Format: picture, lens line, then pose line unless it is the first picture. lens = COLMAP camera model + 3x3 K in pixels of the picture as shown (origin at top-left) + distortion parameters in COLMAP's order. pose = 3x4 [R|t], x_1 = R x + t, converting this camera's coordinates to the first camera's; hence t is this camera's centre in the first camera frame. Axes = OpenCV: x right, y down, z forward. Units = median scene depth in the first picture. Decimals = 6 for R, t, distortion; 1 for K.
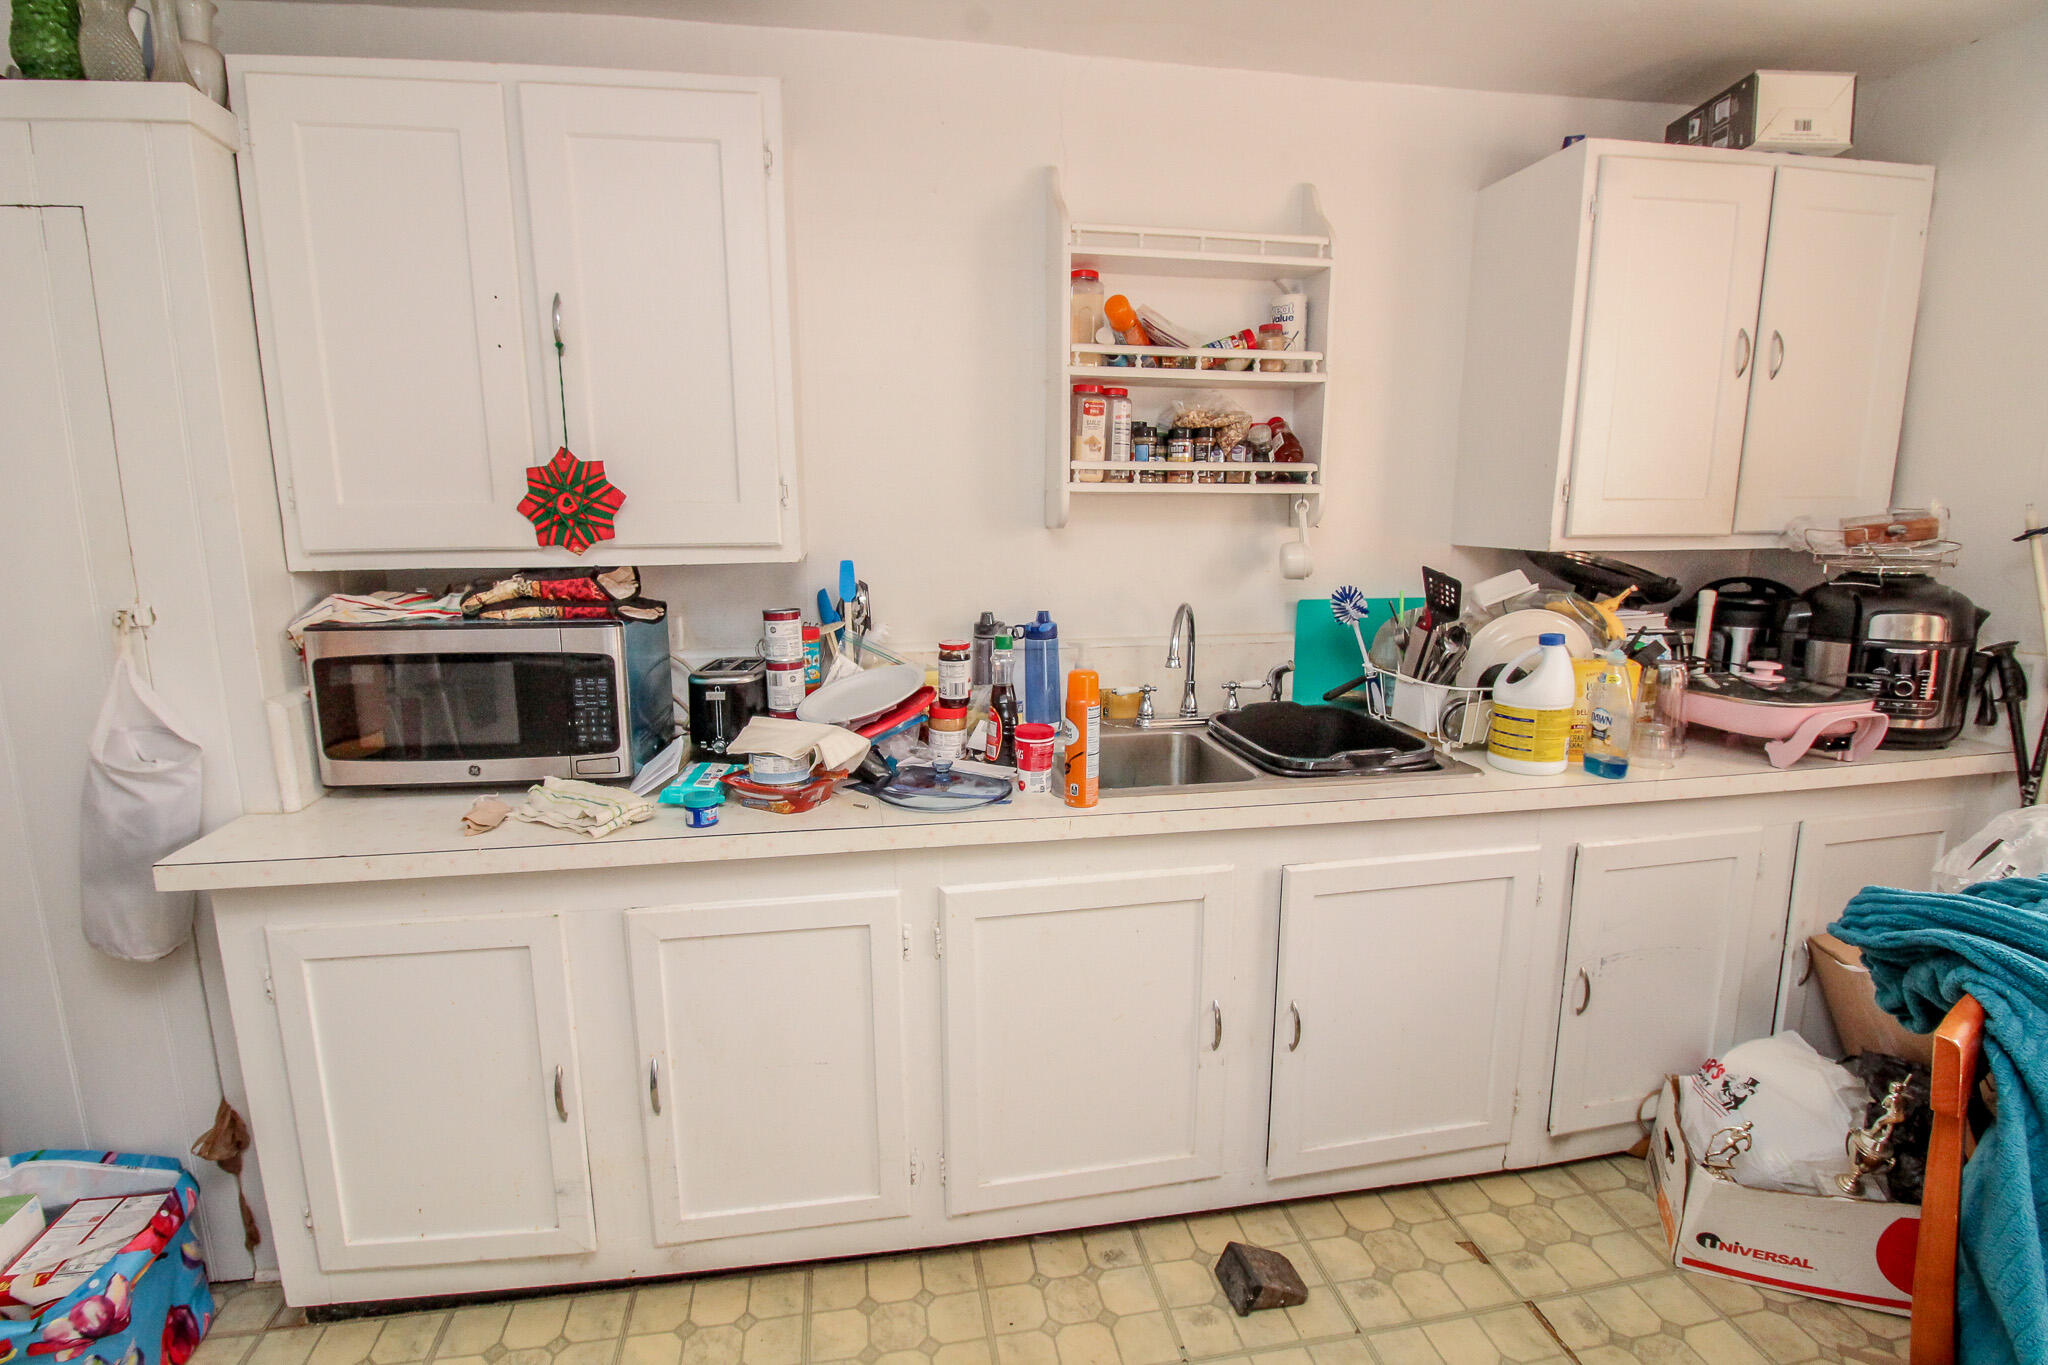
lens RADIAL K [[949.3, 0, 972.8], [0, 949.3, 676.7], [0, 0, 1]] dist [-0.004443, -0.010502]
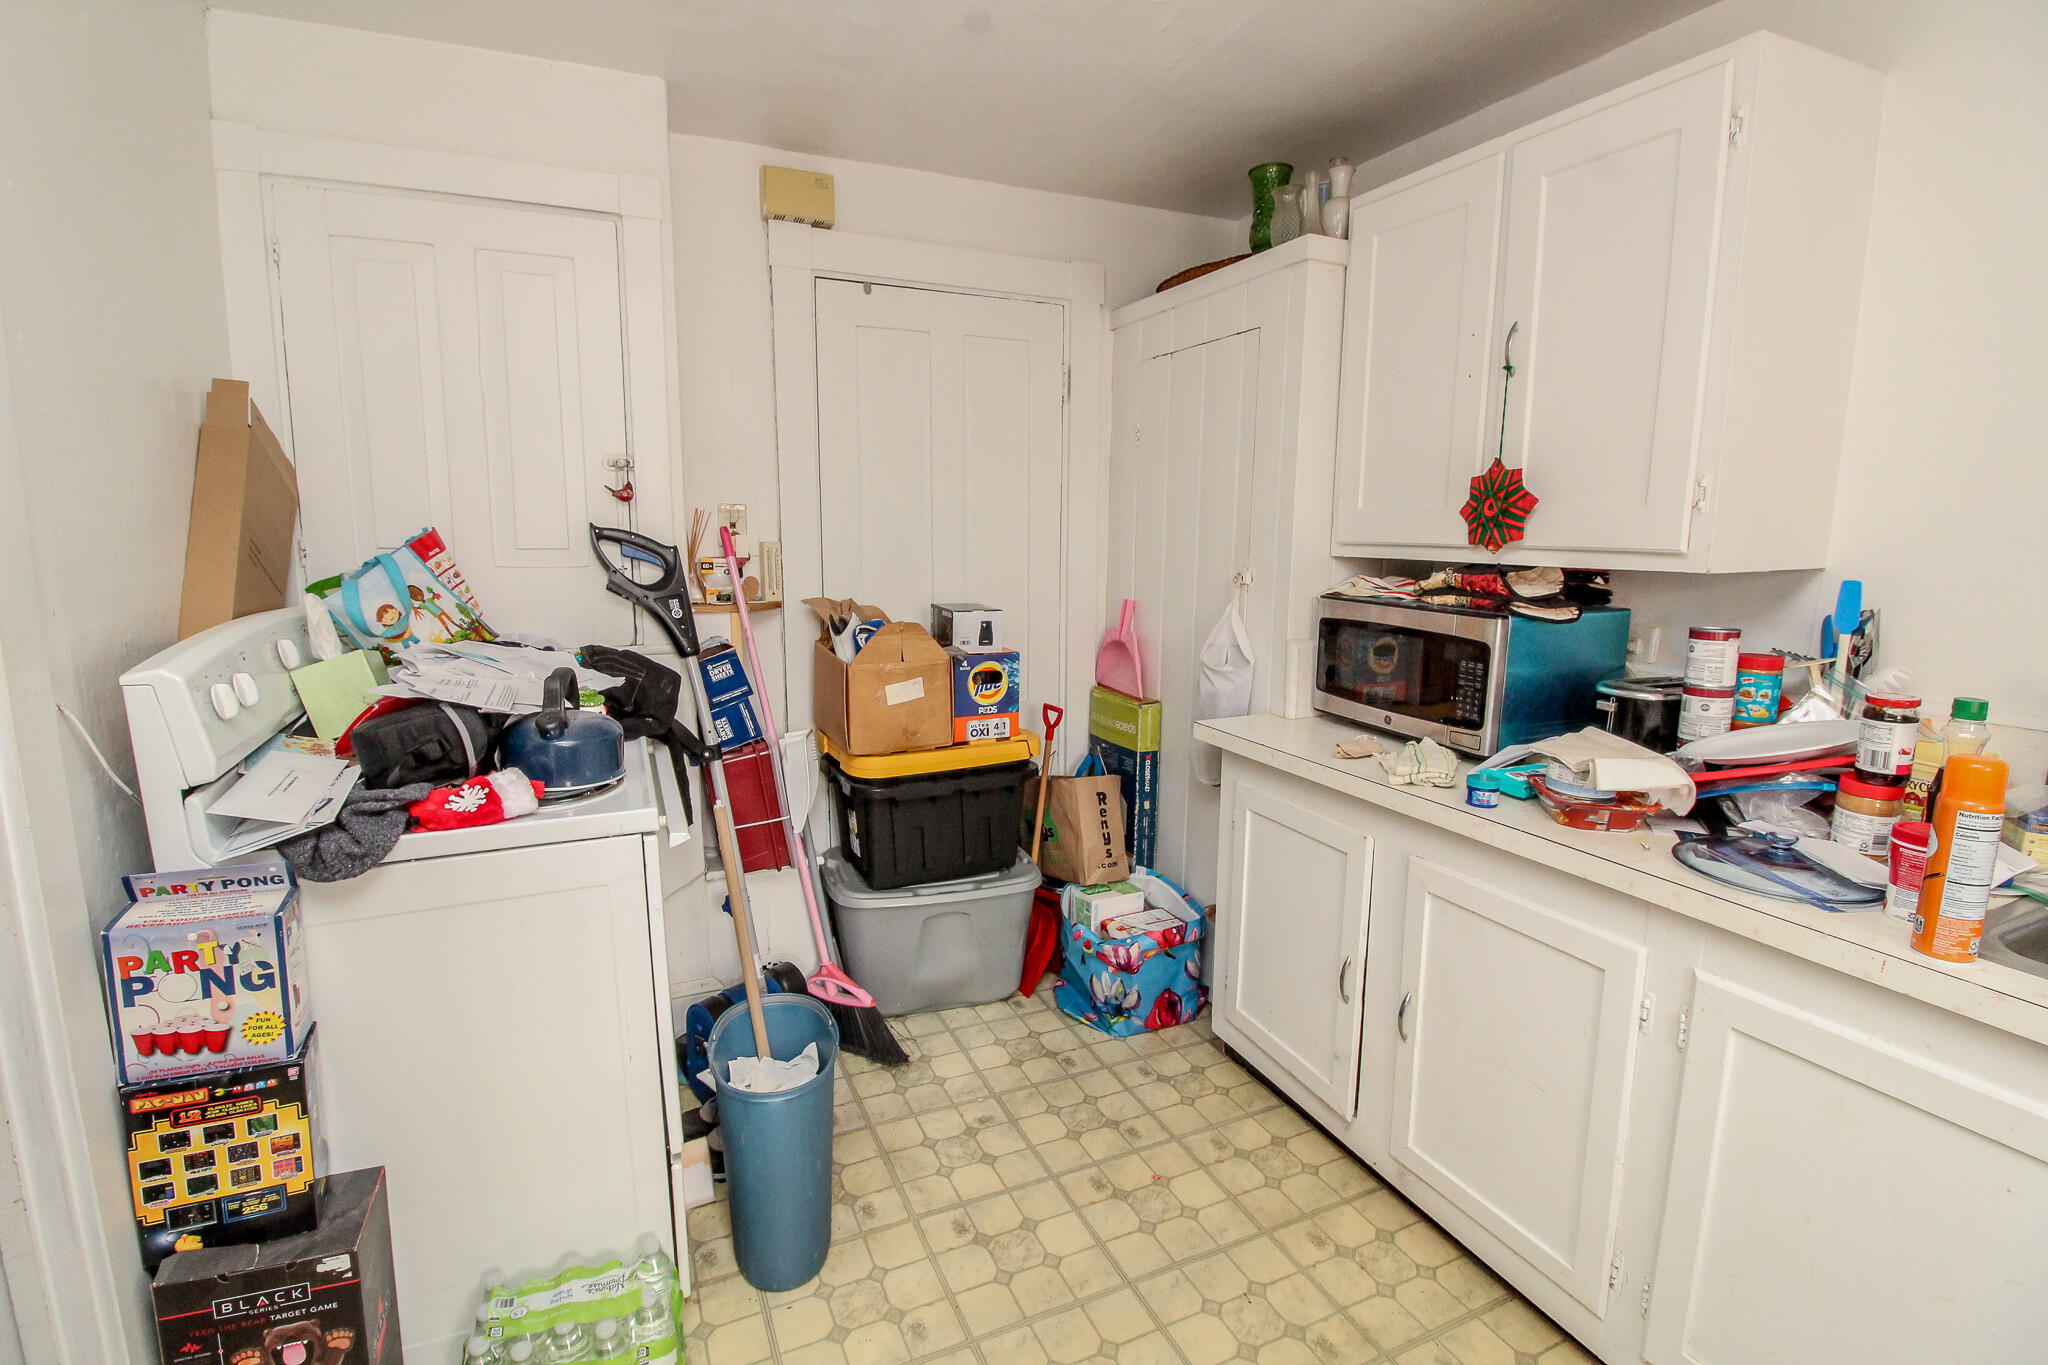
lens RADIAL K [[949.3, 0, 1012.1], [0, 949.3, 676.7], [0, 0, 1]] dist [-0.004443, -0.010502]
pose [[0.254957, 0.162542, -0.953193, 0.475638], [-0.173553, 0.977454, 0.120258, -0.019232], [0.951250, 0.134769, 0.277419, 0.147397]]
